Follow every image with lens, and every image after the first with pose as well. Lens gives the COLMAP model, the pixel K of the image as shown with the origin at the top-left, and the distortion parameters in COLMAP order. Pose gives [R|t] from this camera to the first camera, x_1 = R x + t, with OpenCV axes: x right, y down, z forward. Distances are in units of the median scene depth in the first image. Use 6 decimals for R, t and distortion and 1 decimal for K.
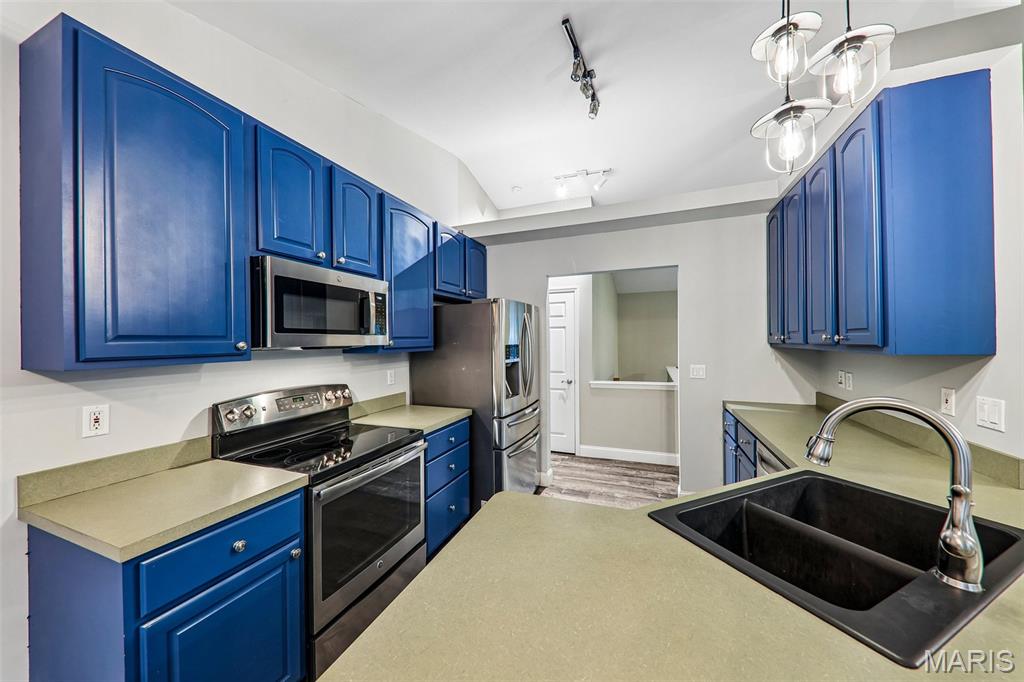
lens RADIAL K [[356.5, 0, 512.7], [0, 356.5, 343.5], [0, 0, 1]] dist [0.022663, -0.008860]
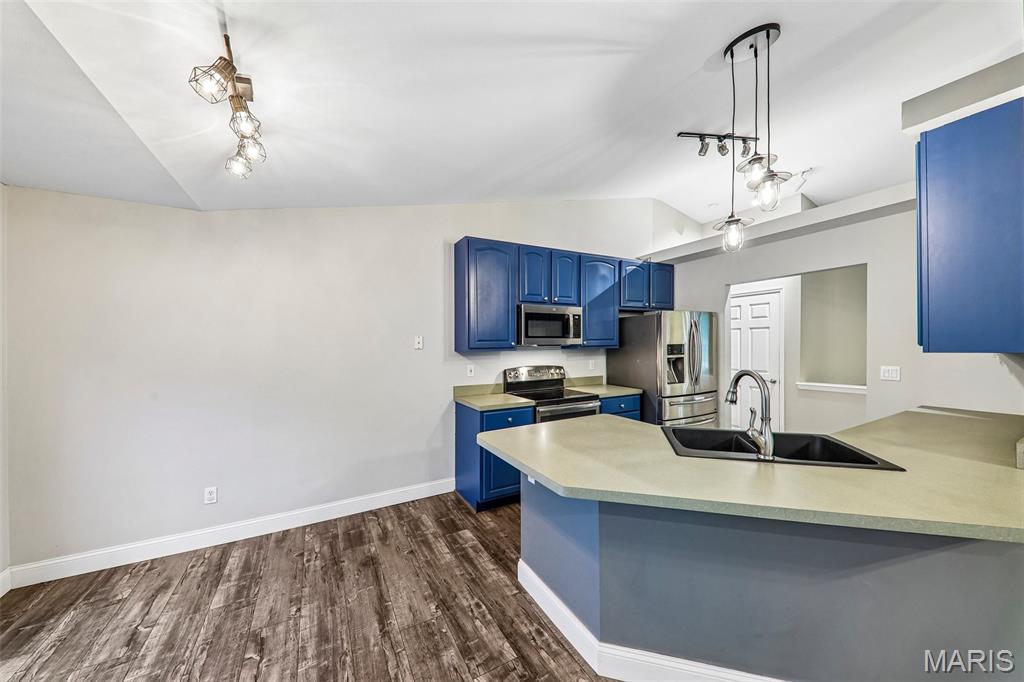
lens RADIAL K [[356.5, 0, 512.7], [0, 356.5, 343.5], [0, 0, 1]] dist [0.022663, -0.008860]
pose [[0.769623, 0.004032, -0.638486, 0.474855], [-0.003302, 0.999992, 0.002335, -0.001525], [0.638490, 0.000312, 0.769630, -0.514485]]
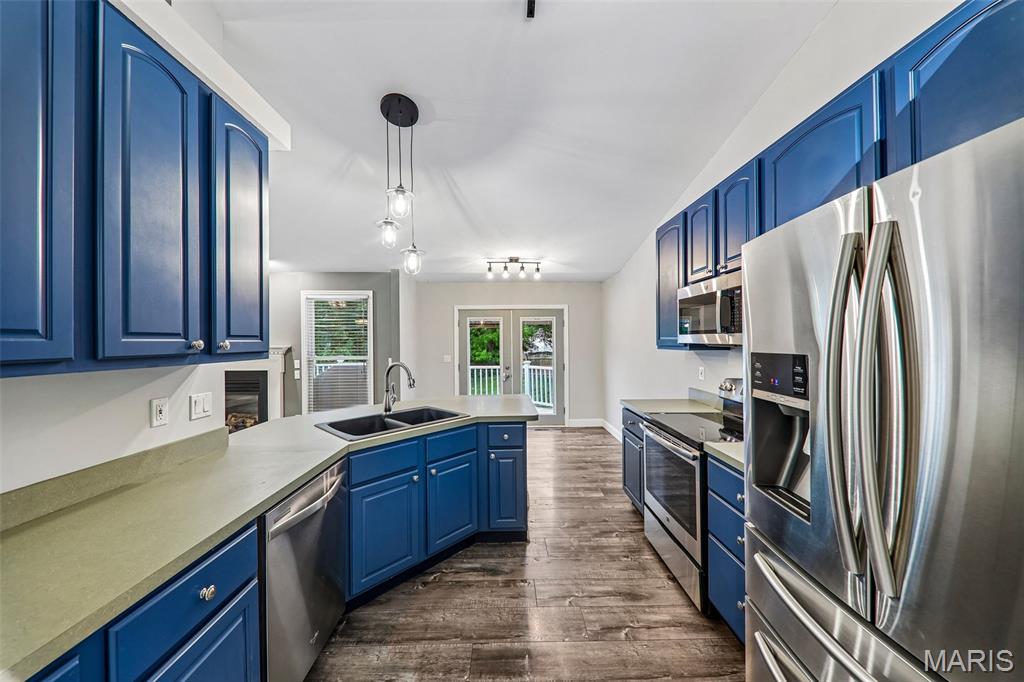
lens RADIAL K [[356.5, 0, 512.7], [0, 356.5, 343.5], [0, 0, 1]] dist [0.022663, -0.008860]
pose [[-0.922577, 0.015901, -0.385486, 0.478254], [0.008778, 0.999757, 0.020231, -0.020748], [0.385714, 0.015281, -0.922492, 1.505023]]
